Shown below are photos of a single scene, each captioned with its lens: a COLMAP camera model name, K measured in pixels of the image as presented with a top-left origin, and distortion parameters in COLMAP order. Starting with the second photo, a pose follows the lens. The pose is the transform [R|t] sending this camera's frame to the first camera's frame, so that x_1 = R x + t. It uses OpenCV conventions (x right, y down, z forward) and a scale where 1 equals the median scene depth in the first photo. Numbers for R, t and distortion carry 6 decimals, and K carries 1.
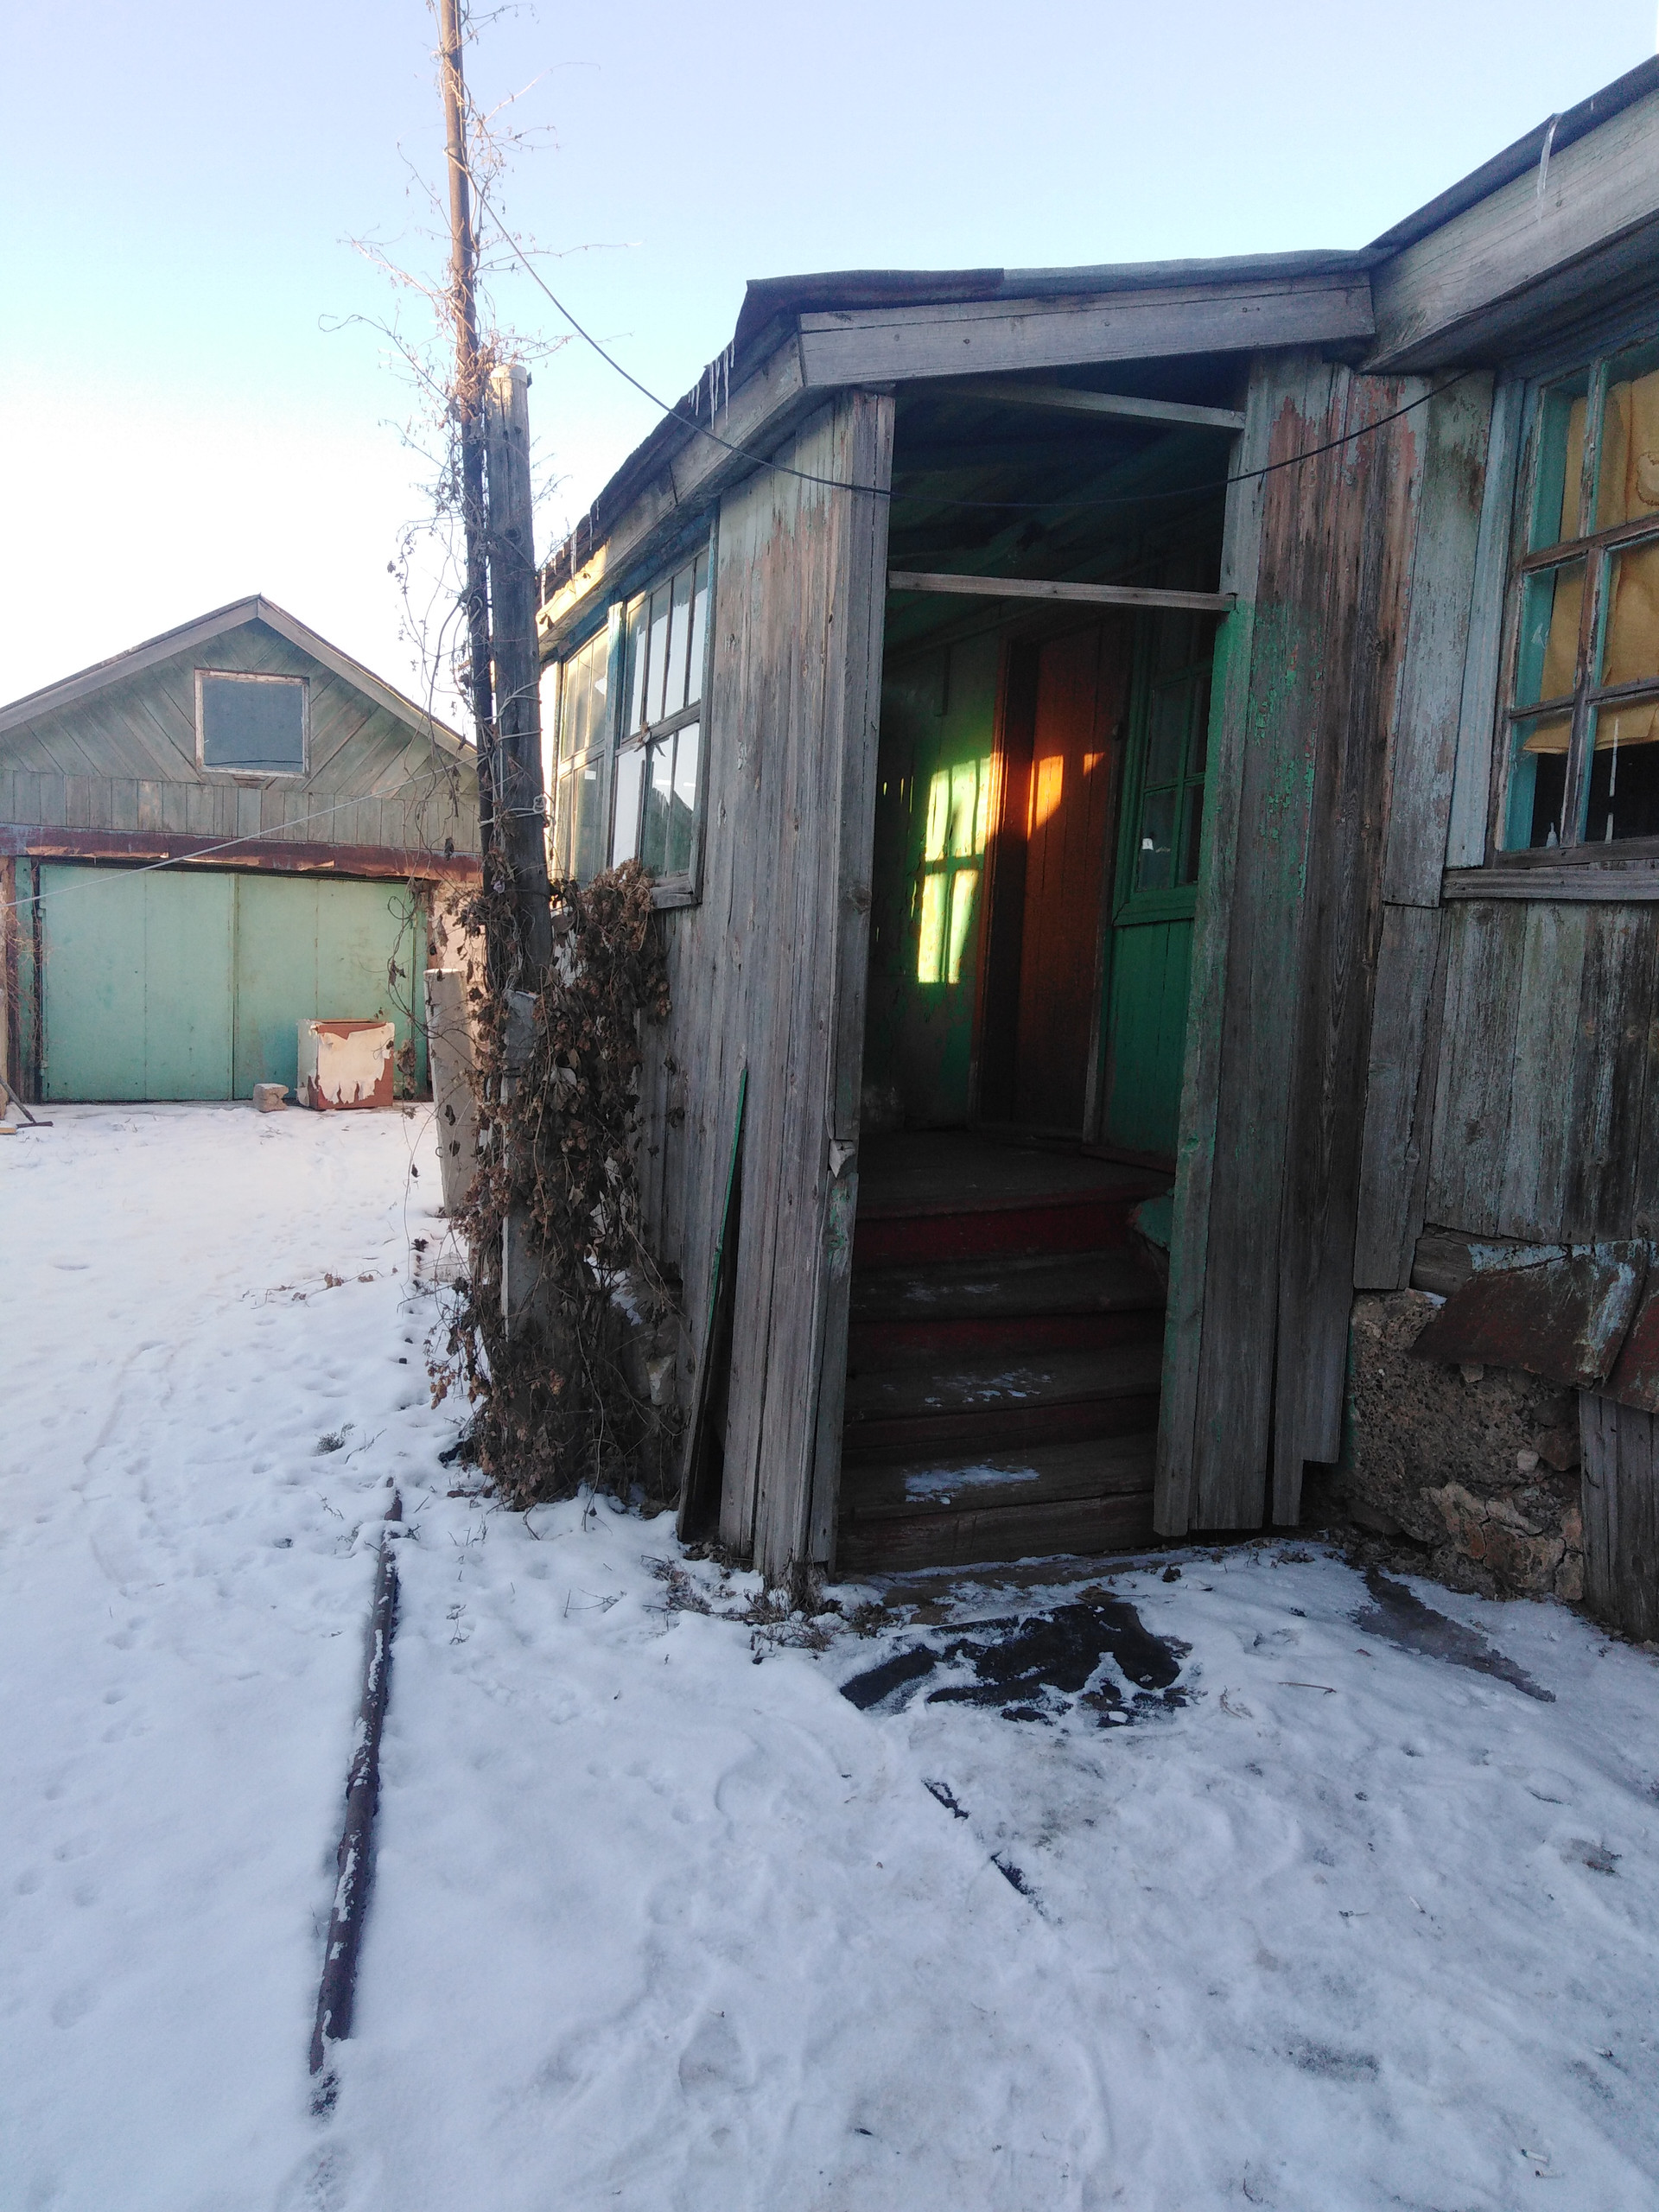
lens RADIAL K [[1688.5, 0, 794.7], [0, 1688.5, 1088.8], [0, 0, 1]] dist [0.001407, -0.001209]
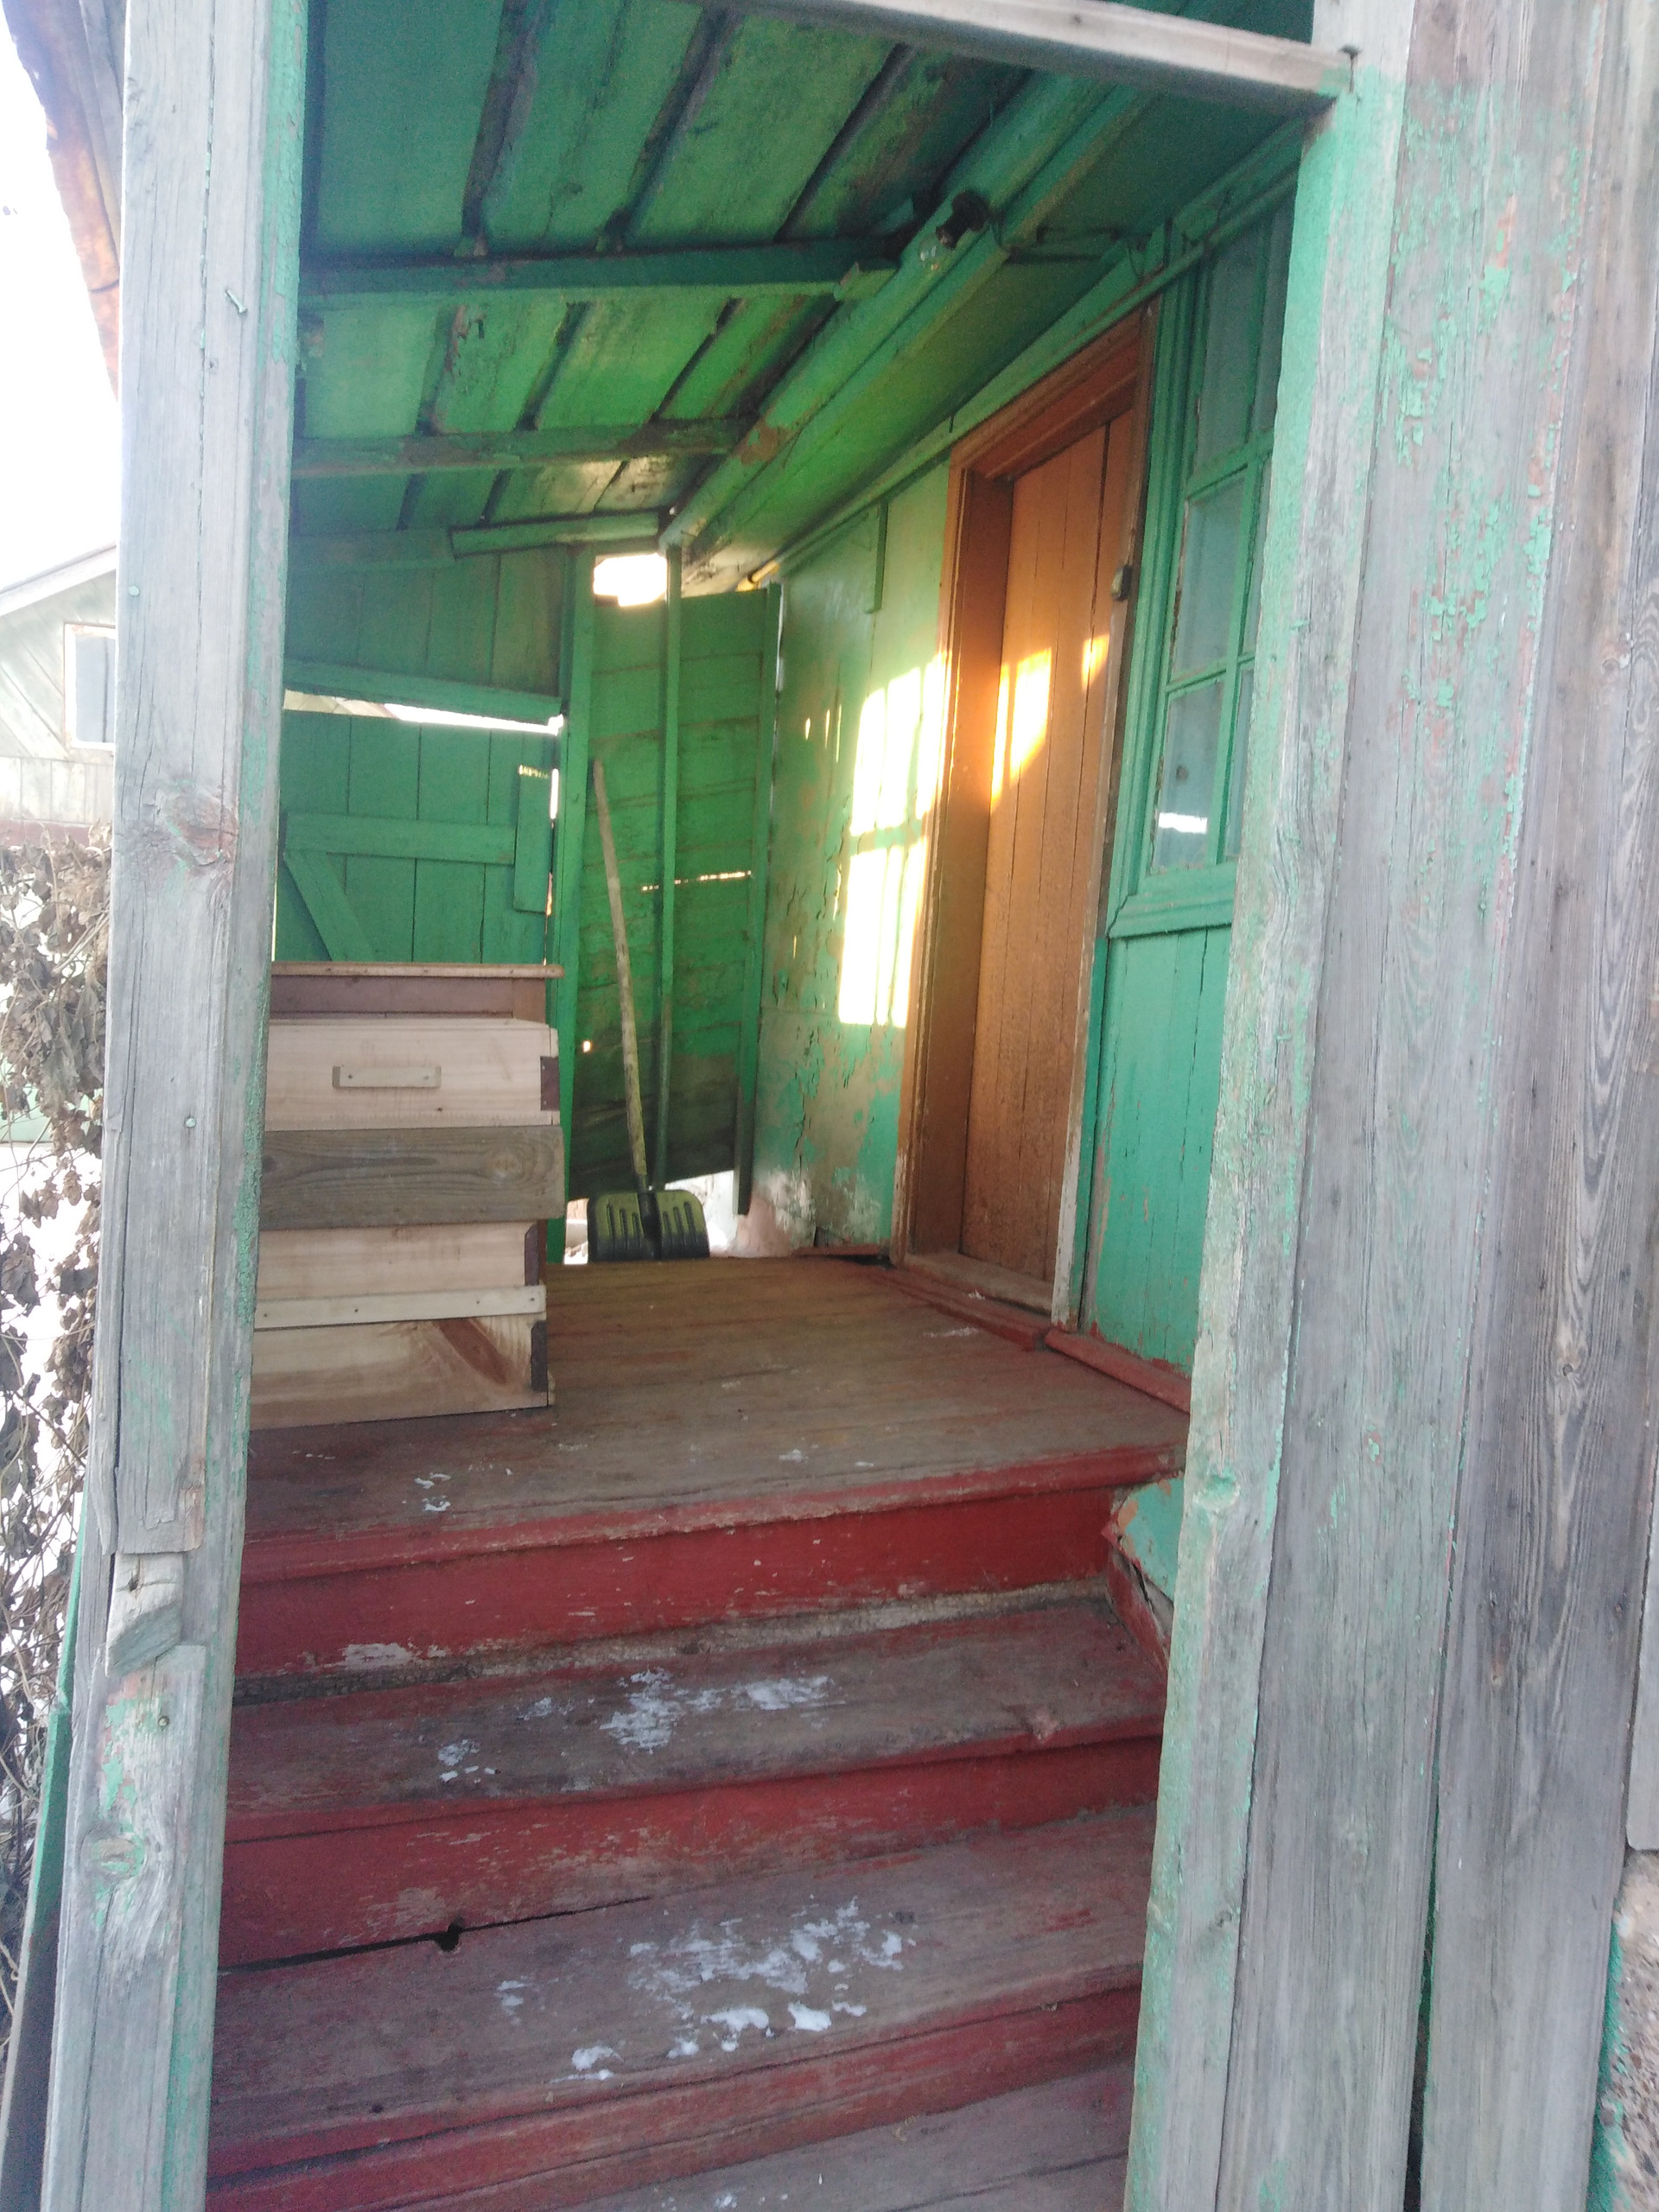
lens RADIAL K [[1646.4, 0, 829.5], [0, 1646.4, 1106.0], [0, 0, 1]] dist [0.006951, 0.001053]
pose [[0.999262, 0.013693, -0.035882, 0.137293], [-0.013620, 0.999905, 0.002288, -0.048244], [0.035910, -0.001798, 0.999353, 0.535726]]
